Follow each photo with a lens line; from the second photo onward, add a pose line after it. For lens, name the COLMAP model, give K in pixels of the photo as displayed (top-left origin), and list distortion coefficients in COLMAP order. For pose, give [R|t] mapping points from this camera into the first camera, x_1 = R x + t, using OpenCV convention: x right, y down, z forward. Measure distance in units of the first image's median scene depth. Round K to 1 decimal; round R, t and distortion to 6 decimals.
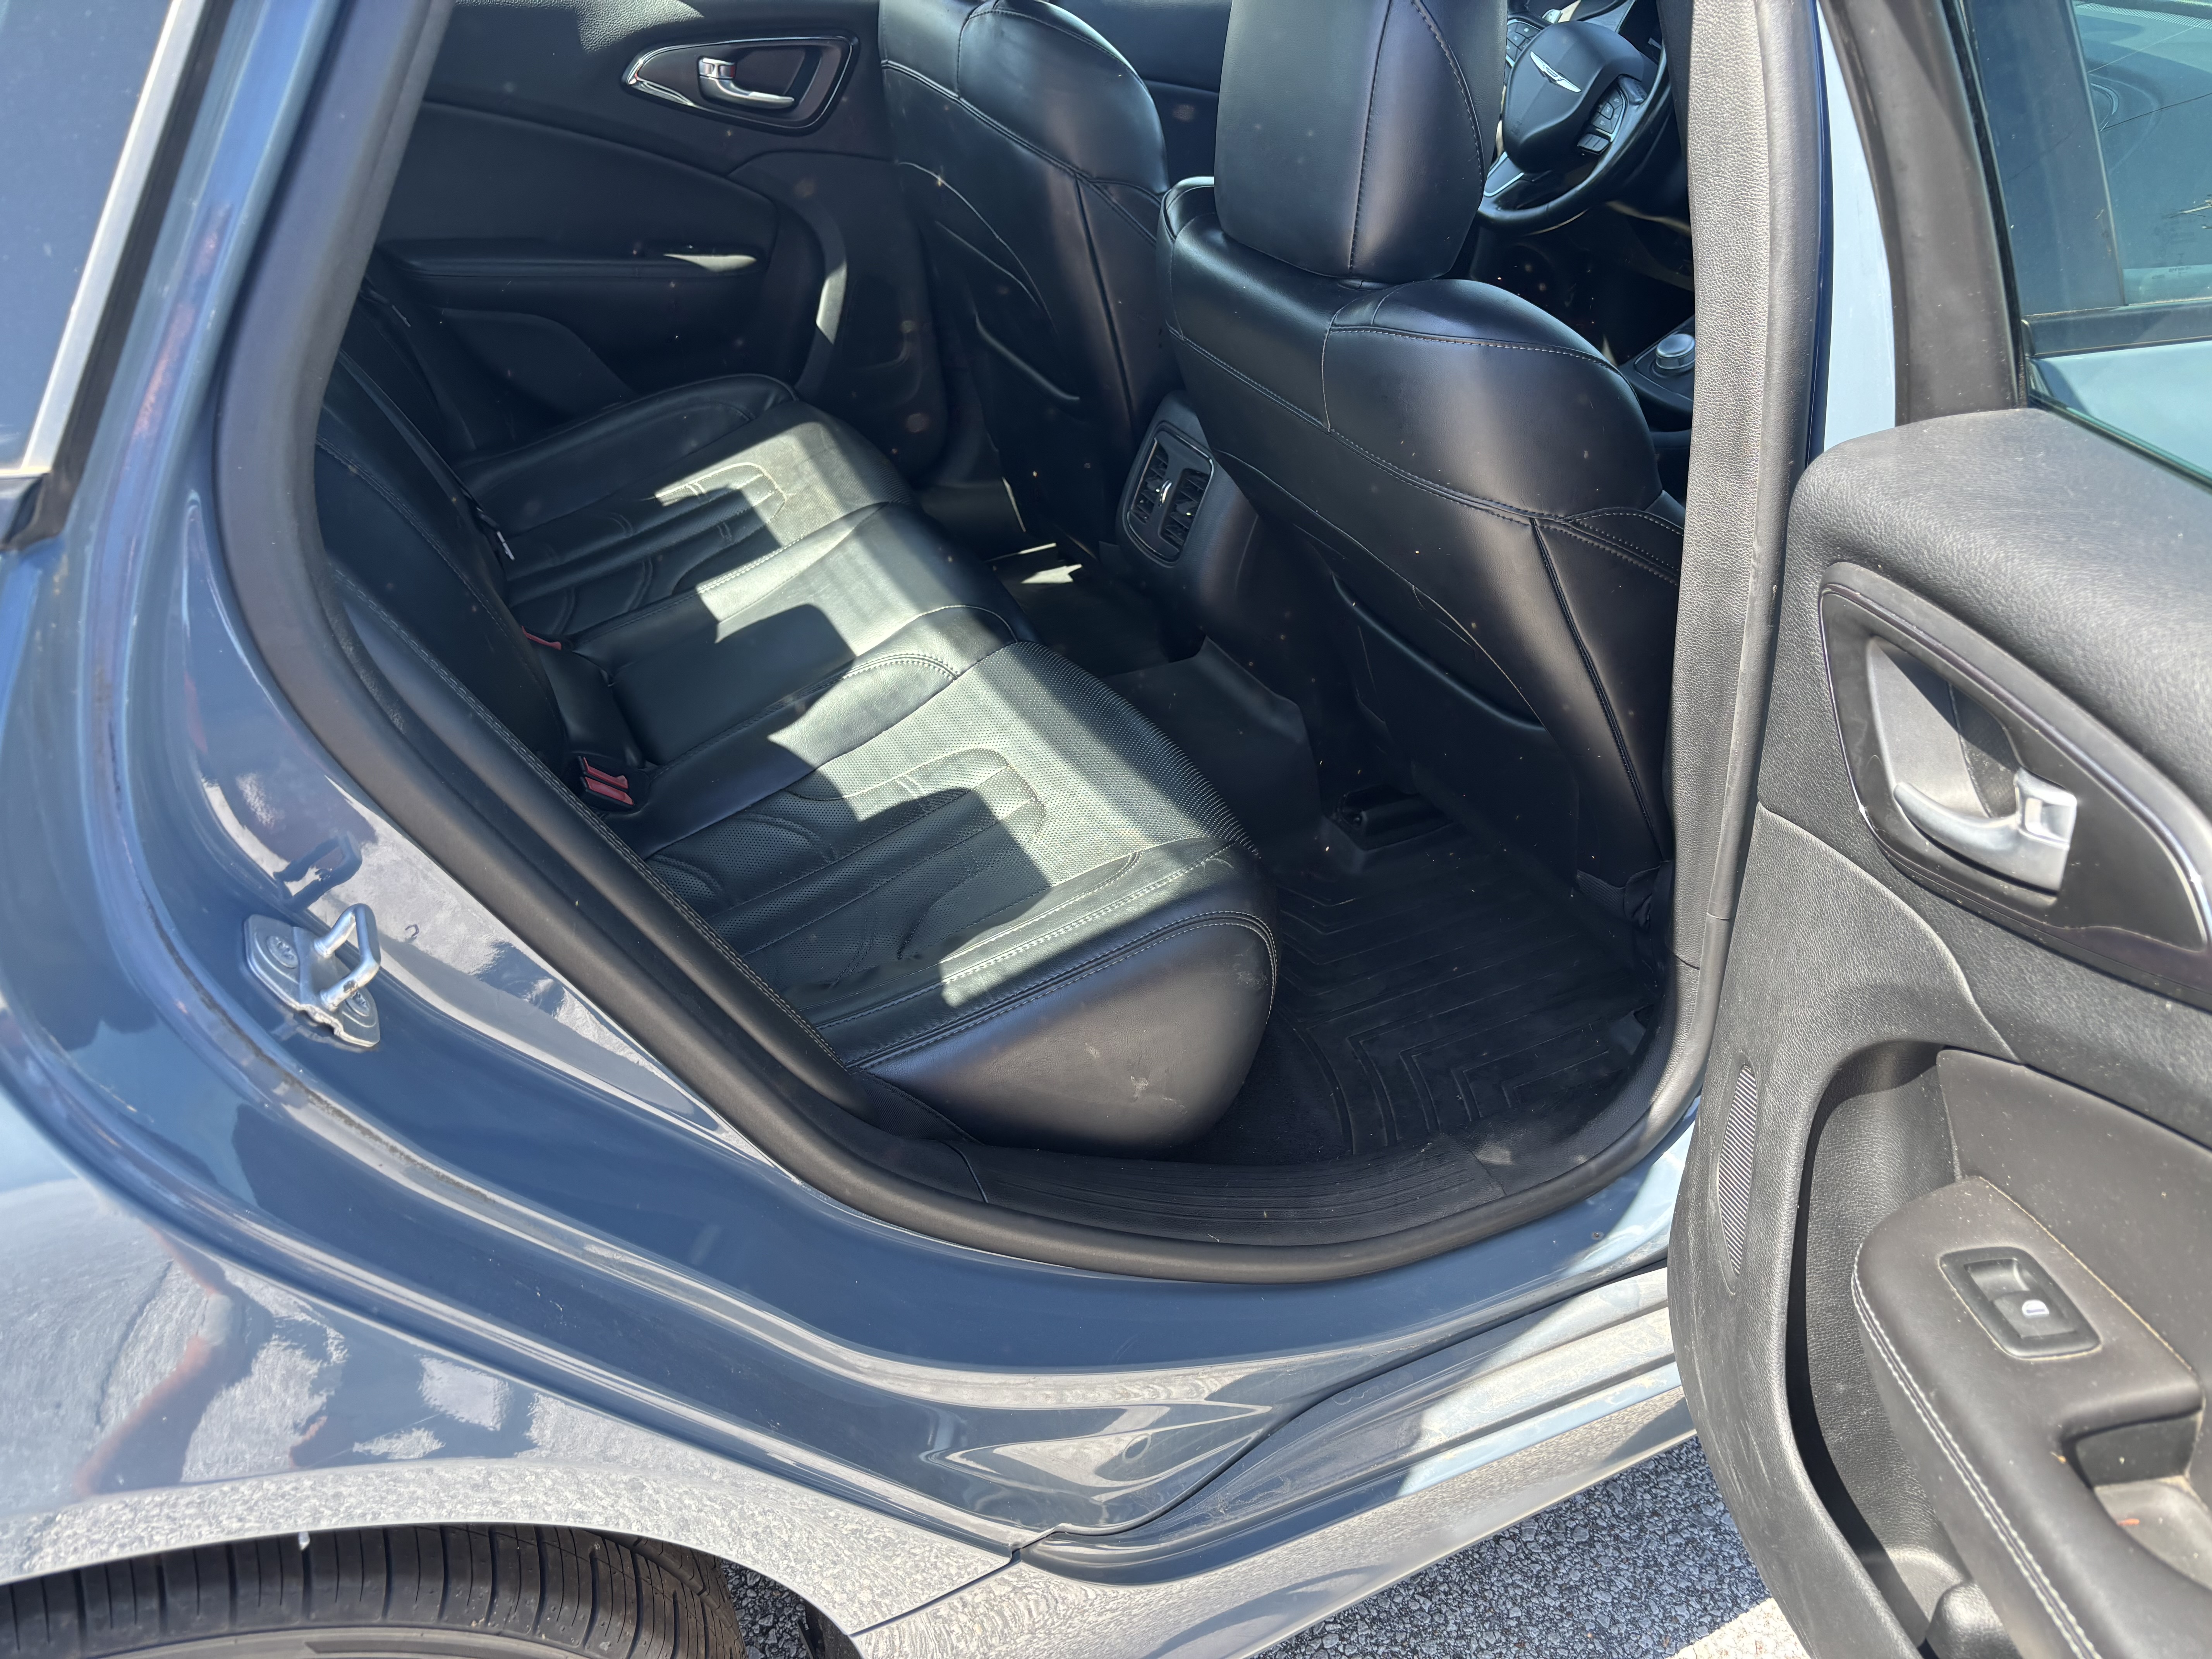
lens RADIAL K [[1693.9, 0, 1116.2], [0, 1693.9, 836.3], [0, 0, 1]] dist [0.061496, -0.076488]
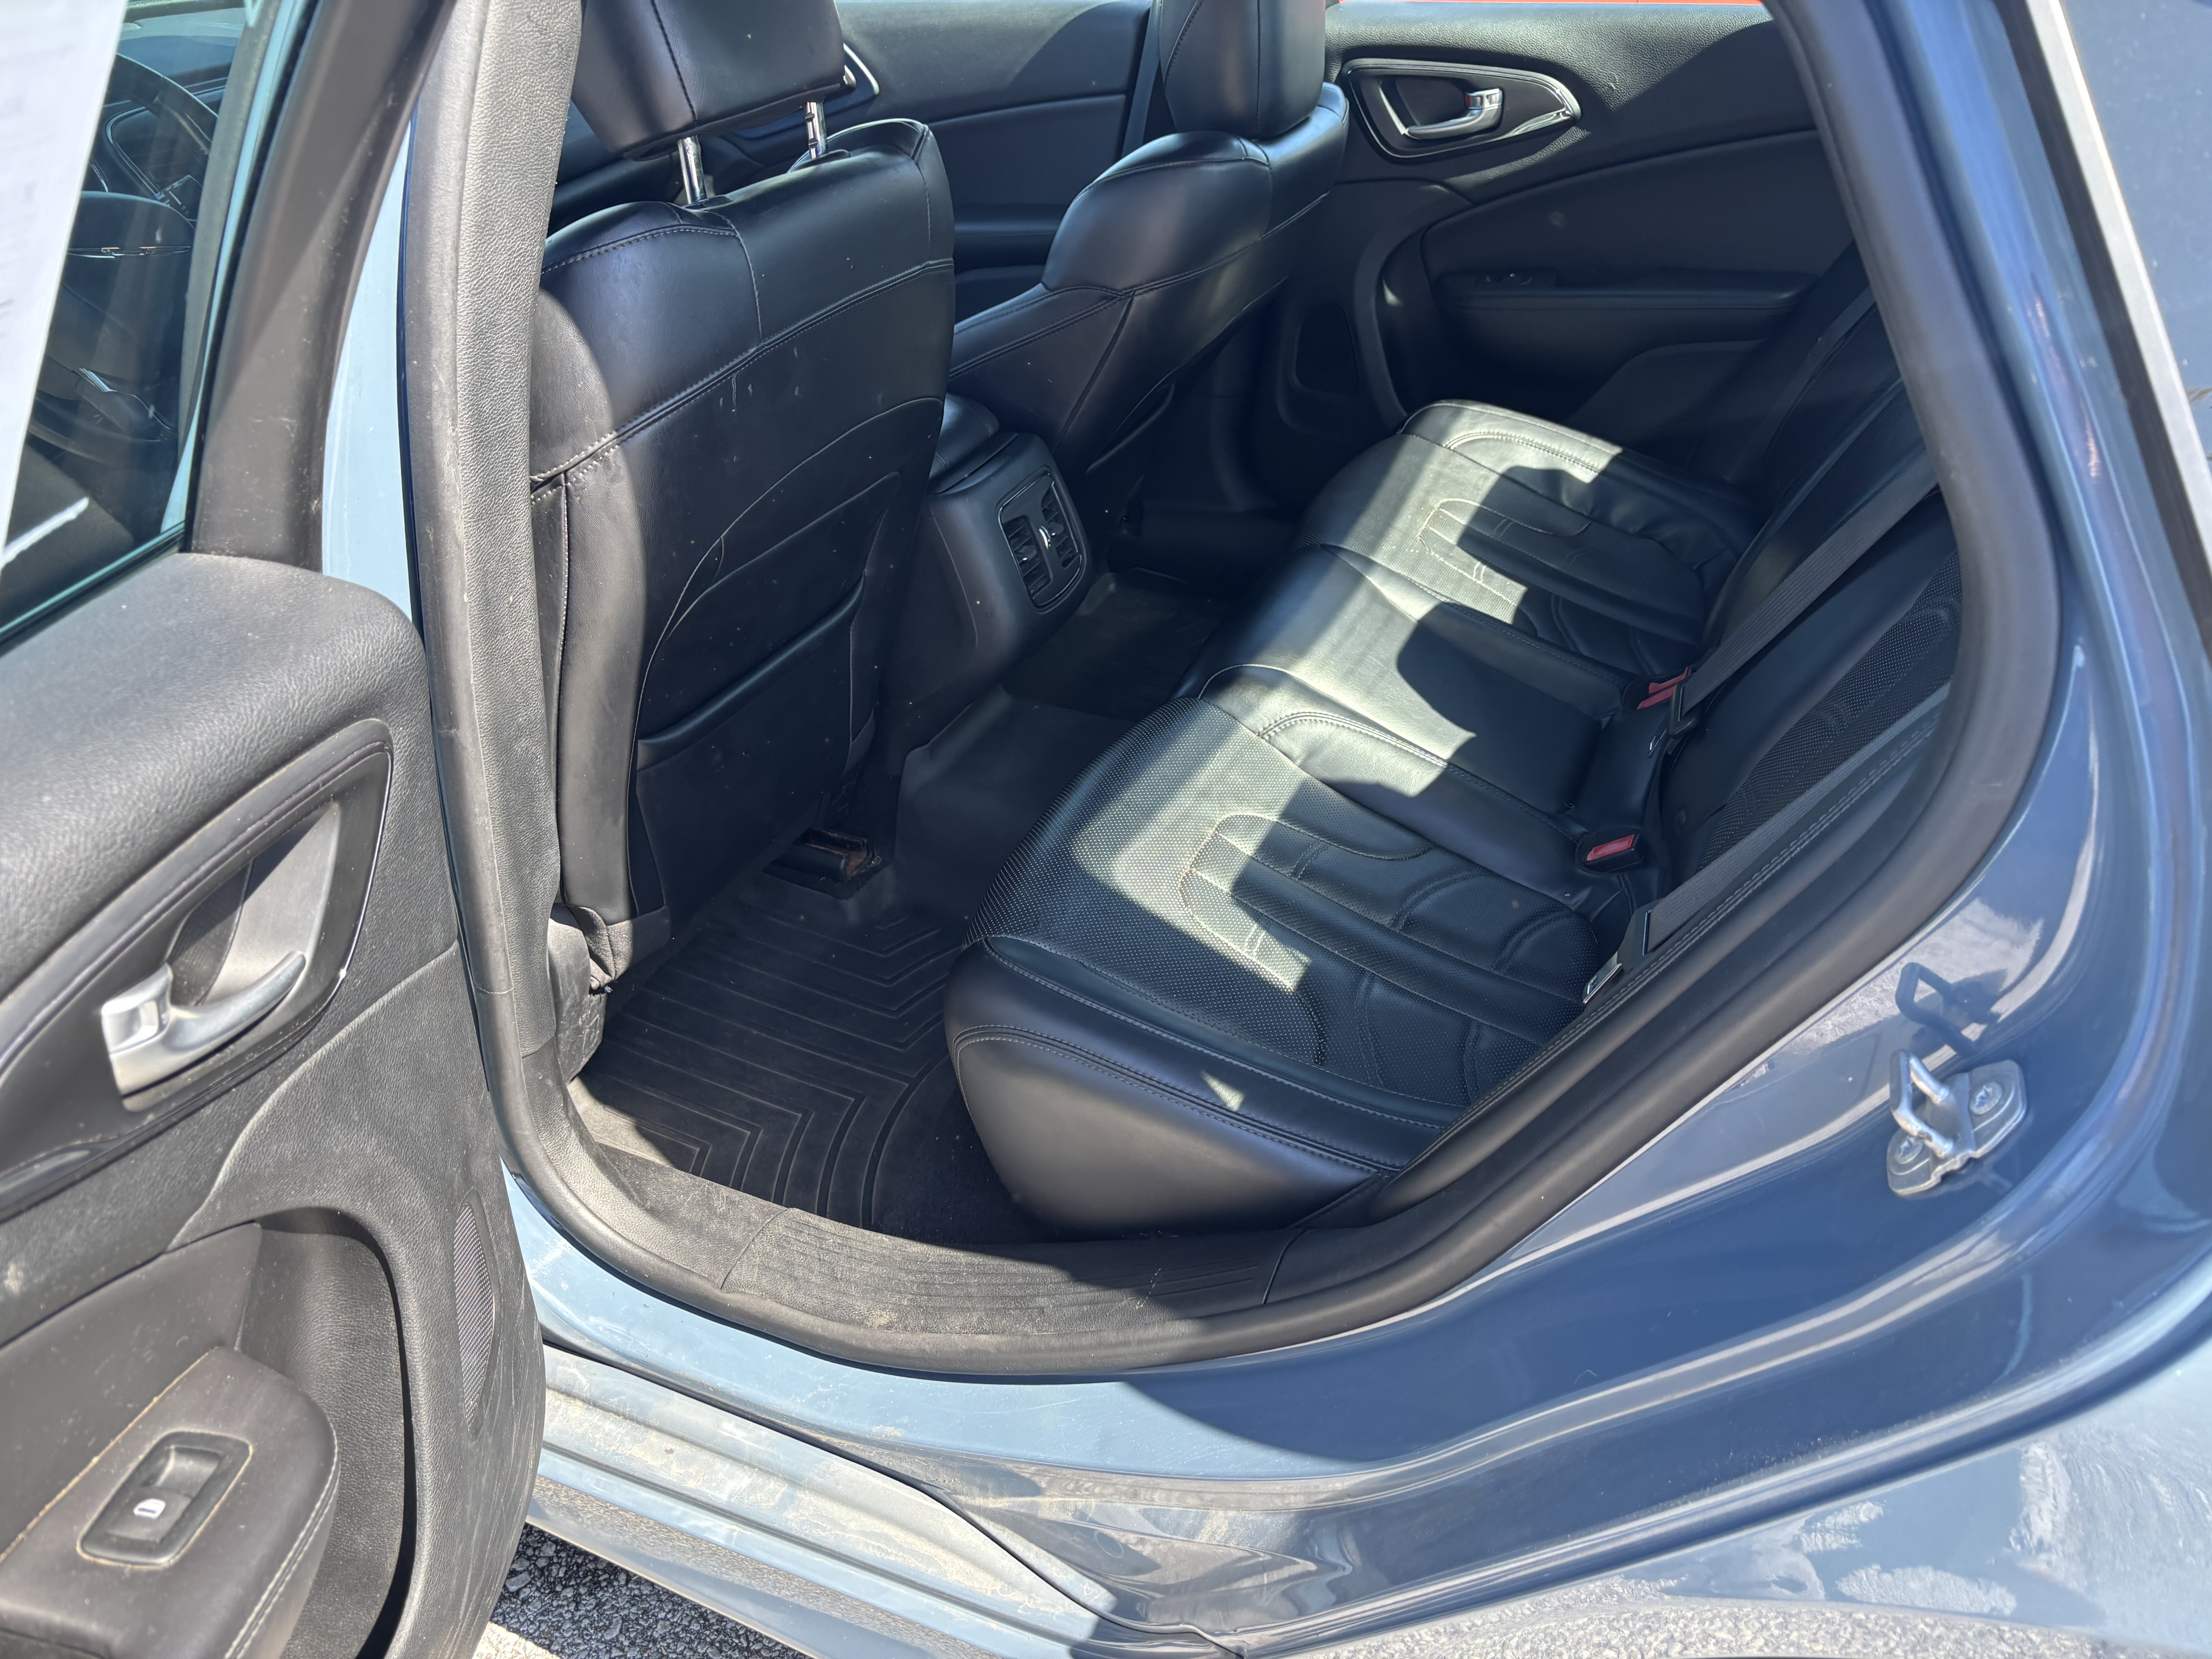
lens RADIAL K [[1693.9, 0, 1116.2], [0, 1693.9, 836.3], [0, 0, 1]] dist [0.061496, -0.076488]
pose [[-0.651677, -0.389405, 0.650907, -0.758988], [0.451406, 0.490527, 0.745397, -0.901222], [-0.609549, 0.779582, -0.143885, 1.331216]]
